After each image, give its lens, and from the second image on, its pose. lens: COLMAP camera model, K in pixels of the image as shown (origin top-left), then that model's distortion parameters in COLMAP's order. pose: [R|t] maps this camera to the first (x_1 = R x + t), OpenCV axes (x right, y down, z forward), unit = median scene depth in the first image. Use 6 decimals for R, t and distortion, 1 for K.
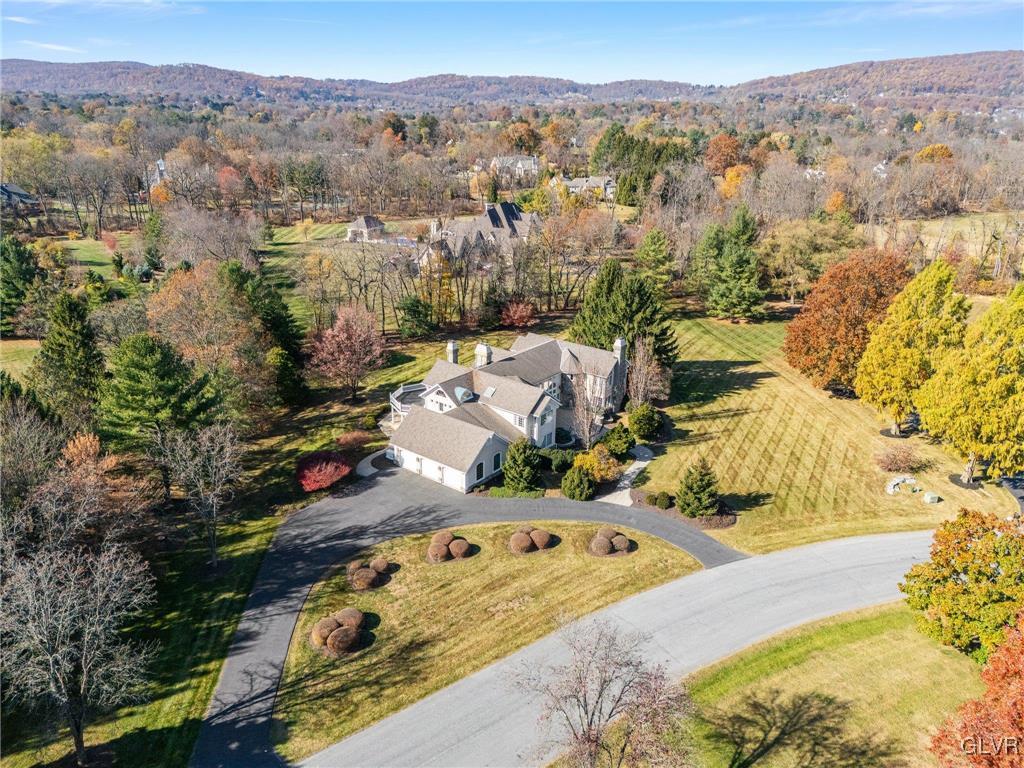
lens RADIAL K [[747.3, 0, 513.4], [0, 747.3, 390.5], [0, 0, 1]] dist [0.078223, -0.081899]
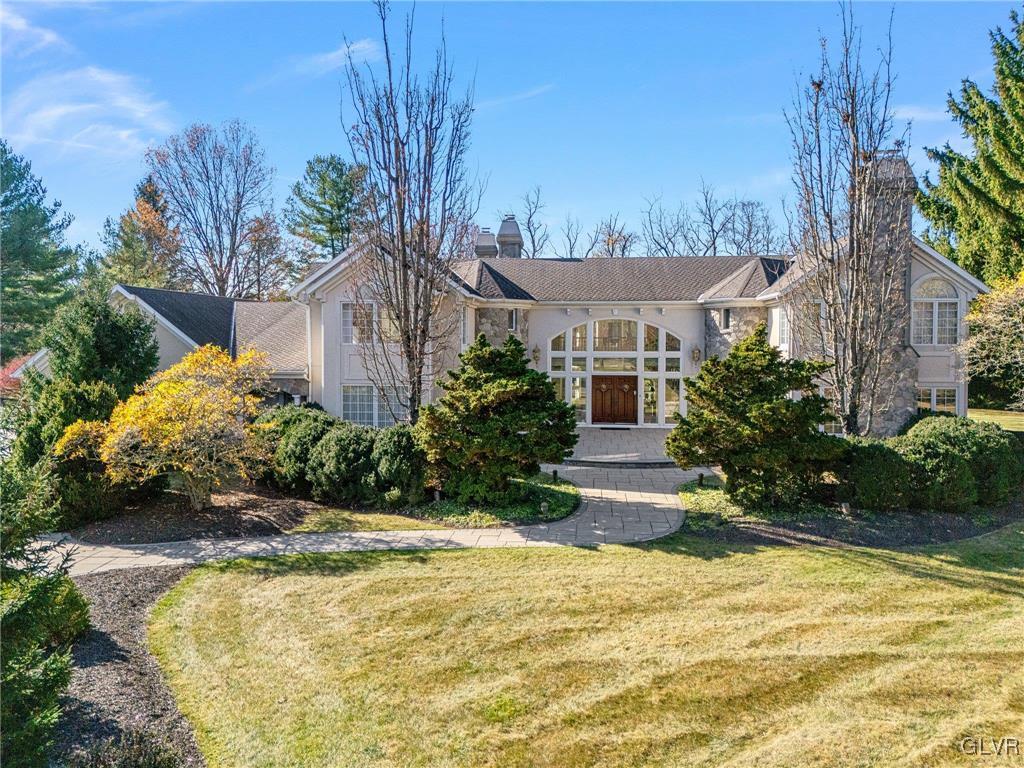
lens RADIAL K [[758.0, 0, 514.7], [0, 758.0, 363.0], [0, 0, 1]] dist [0.084156, -0.092324]
pose [[0.542518, 0.010939, -0.839973, 0.326587], [-0.297384, 0.937663, -0.179862, 0.088585], [0.785645, 0.347372, 0.511952, 0.881632]]
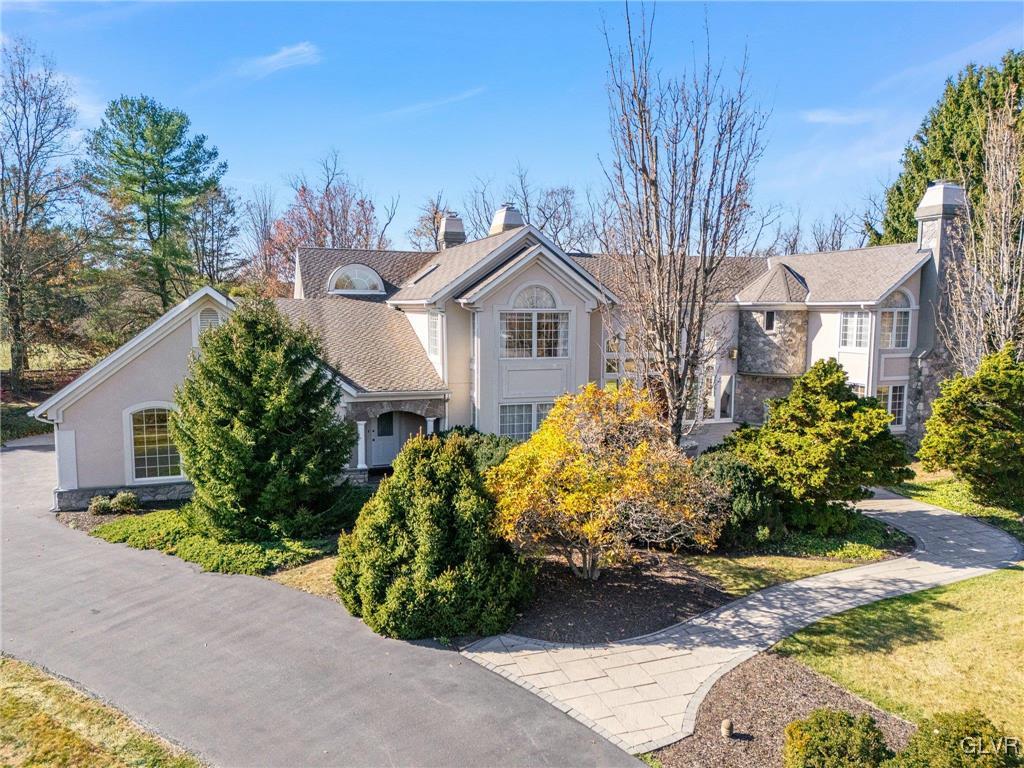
lens RADIAL K [[747.3, 0, 513.4], [0, 747.3, 390.5], [0, 0, 1]] dist [0.078223, -0.081899]
pose [[0.845241, 0.045963, -0.532404, 0.180314], [-0.183212, 0.960835, -0.207916, 0.111787], [0.501997, 0.273282, 0.820559, 0.770225]]
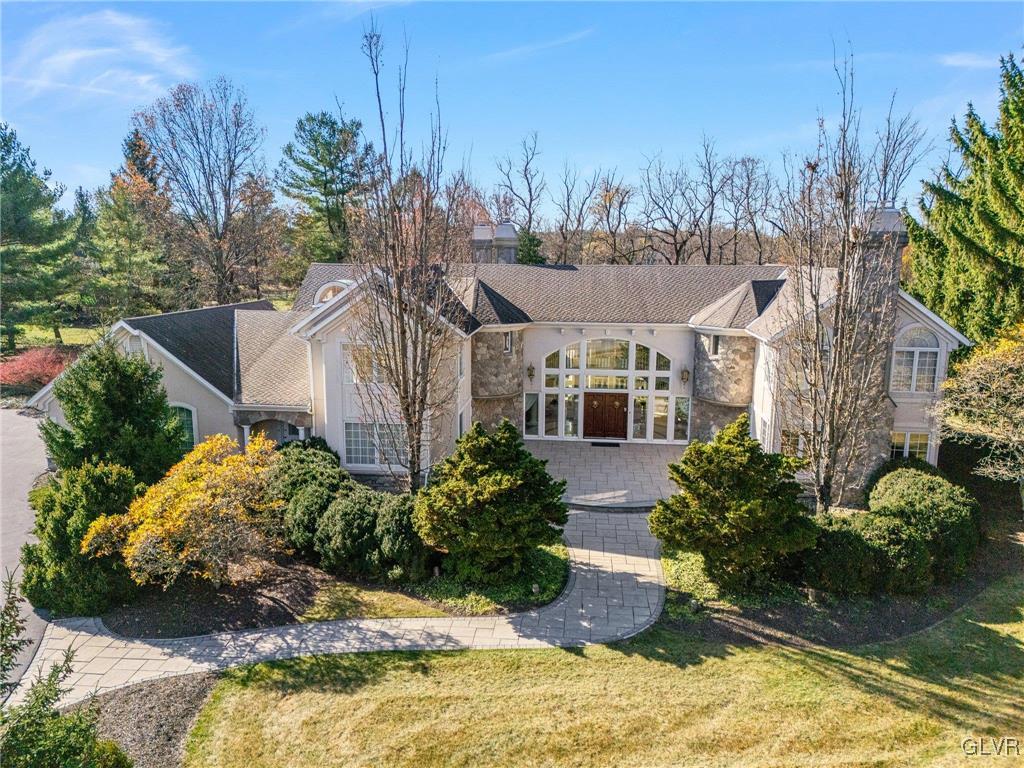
lens RADIAL K [[747.3, 0, 513.4], [0, 747.3, 390.5], [0, 0, 1]] dist [0.078223, -0.081899]
pose [[0.544988, 0.140544, -0.826581, 0.329118], [-0.301237, 0.952847, -0.036601, 0.040496], [0.782461, 0.268944, 0.561627, 0.862235]]
